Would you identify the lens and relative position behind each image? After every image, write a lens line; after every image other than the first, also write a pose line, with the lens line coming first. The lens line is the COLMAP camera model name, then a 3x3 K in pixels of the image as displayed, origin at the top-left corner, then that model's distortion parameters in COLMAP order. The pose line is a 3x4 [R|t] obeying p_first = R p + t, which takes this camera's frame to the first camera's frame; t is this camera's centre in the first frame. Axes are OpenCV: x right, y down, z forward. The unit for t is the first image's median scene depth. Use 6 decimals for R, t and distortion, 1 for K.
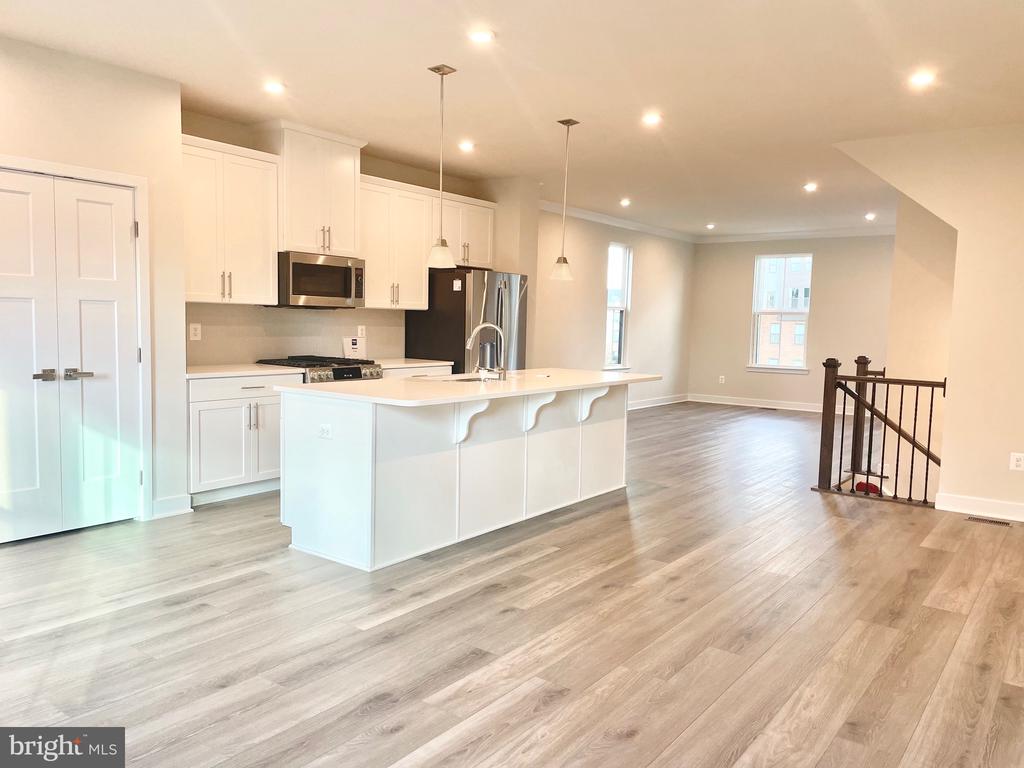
lens RADIAL K [[783.8, 0, 517.9], [0, 783.8, 379.9], [0, 0, 1]] dist [0.097452, -0.135065]
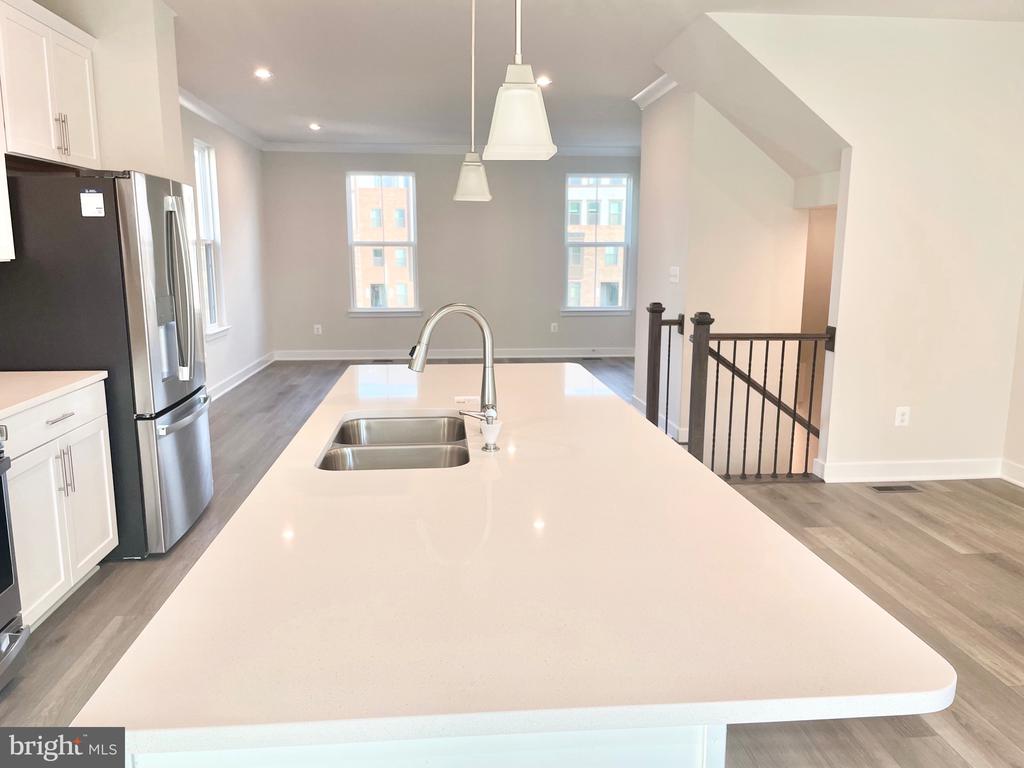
lens RADIAL K [[785.9, 0, 512.0], [0, 785.9, 384.0], [0, 0, 1]] dist [0.090733, -0.128791]
pose [[0.742482, -0.136417, 0.655828, -0.260891], [0.069662, 0.989460, 0.126949, -0.071419], [-0.666233, -0.048571, 0.744160, 0.588402]]
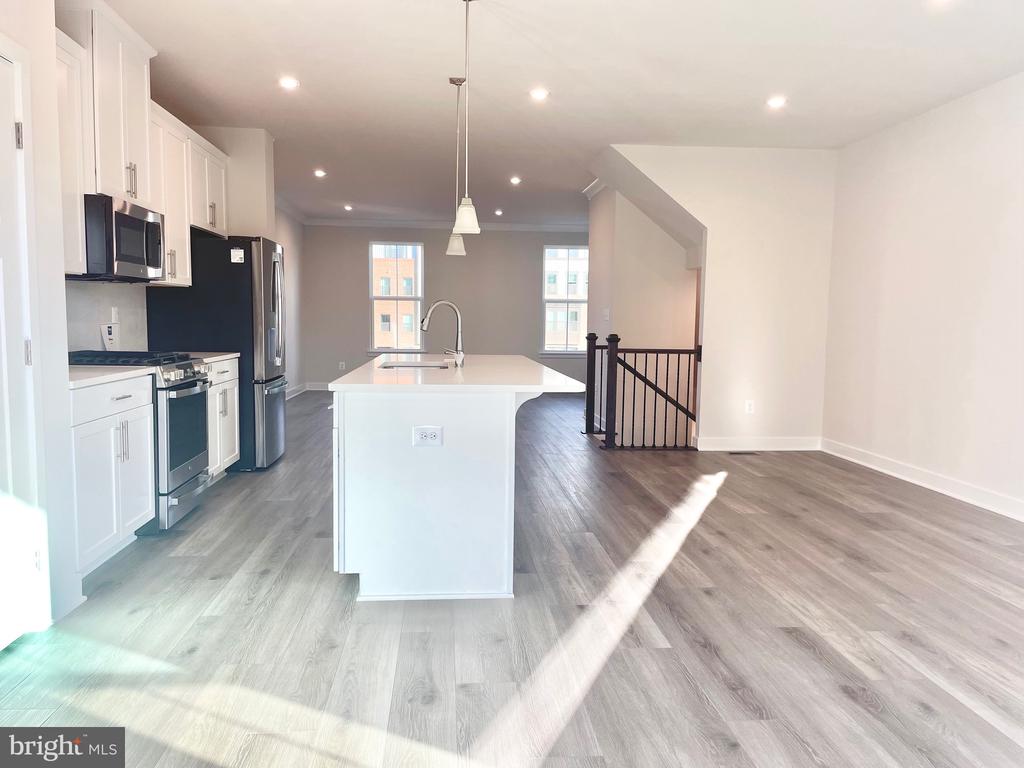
lens RADIAL K [[783.8, 0, 517.9], [0, 783.8, 379.9], [0, 0, 1]] dist [0.097452, -0.135065]
pose [[0.740786, -0.066888, 0.668403, -0.497596], [0.058602, 0.997672, 0.034889, -0.008411], [-0.669180, 0.013324, 0.742981, 0.265032]]
